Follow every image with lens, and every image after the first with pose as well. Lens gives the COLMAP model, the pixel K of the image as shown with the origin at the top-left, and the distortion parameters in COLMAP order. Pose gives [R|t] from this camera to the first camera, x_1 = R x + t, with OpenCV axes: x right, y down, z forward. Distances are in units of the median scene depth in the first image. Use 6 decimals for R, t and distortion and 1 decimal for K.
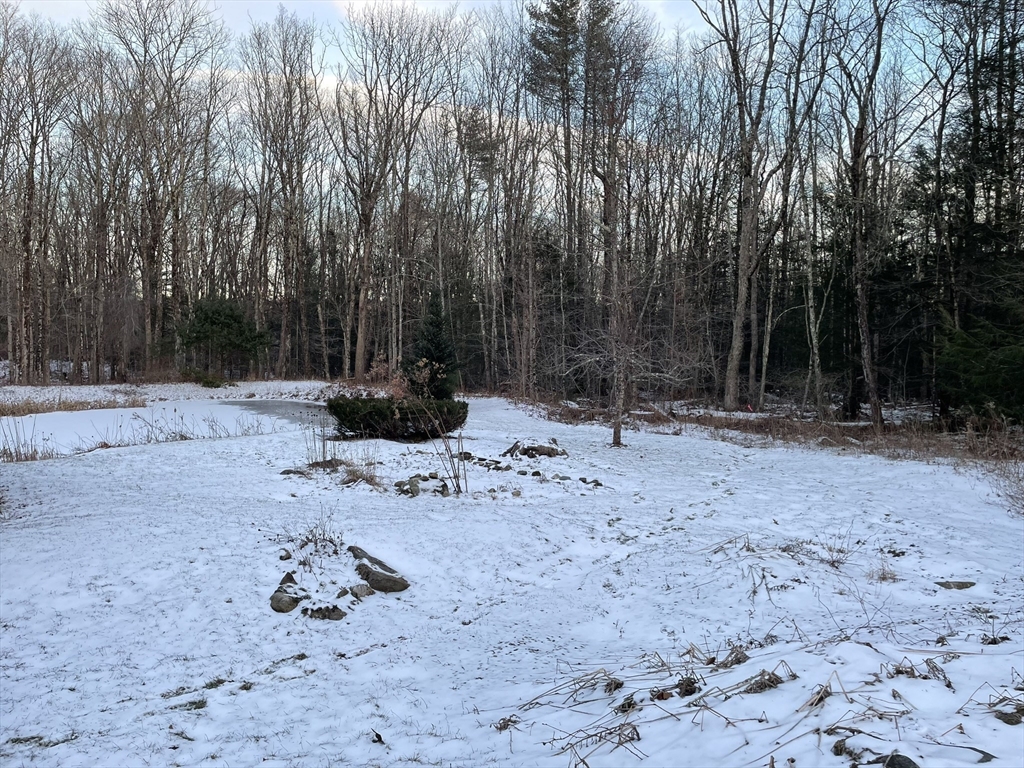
lens RADIAL K [[776.7, 0, 512.6], [0, 776.7, 379.2], [0, 0, 1]] dist [0.027296, -0.008002]
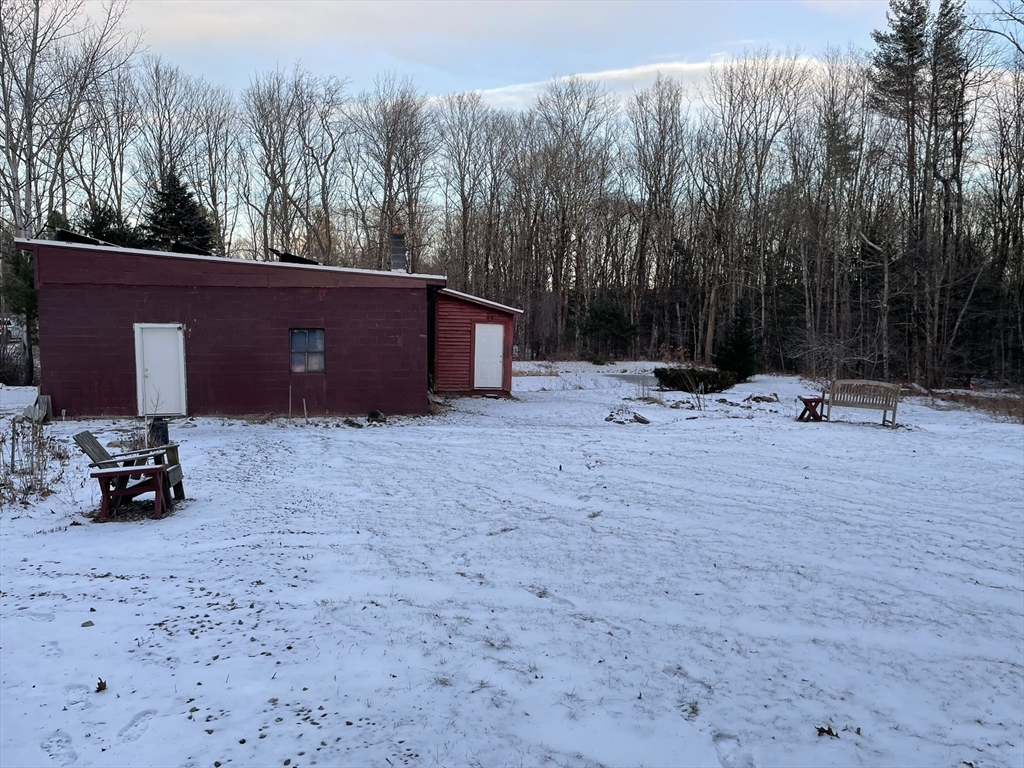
lens RADIAL K [[776.7, 0, 513.0], [0, 776.7, 381.4], [0, 0, 1]] dist [0.027296, -0.008002]
pose [[0.884474, 0.032320, -0.465469, 0.124337], [-0.022324, 0.999387, 0.026973, 0.005434], [0.466055, -0.013466, 0.884653, -0.298703]]
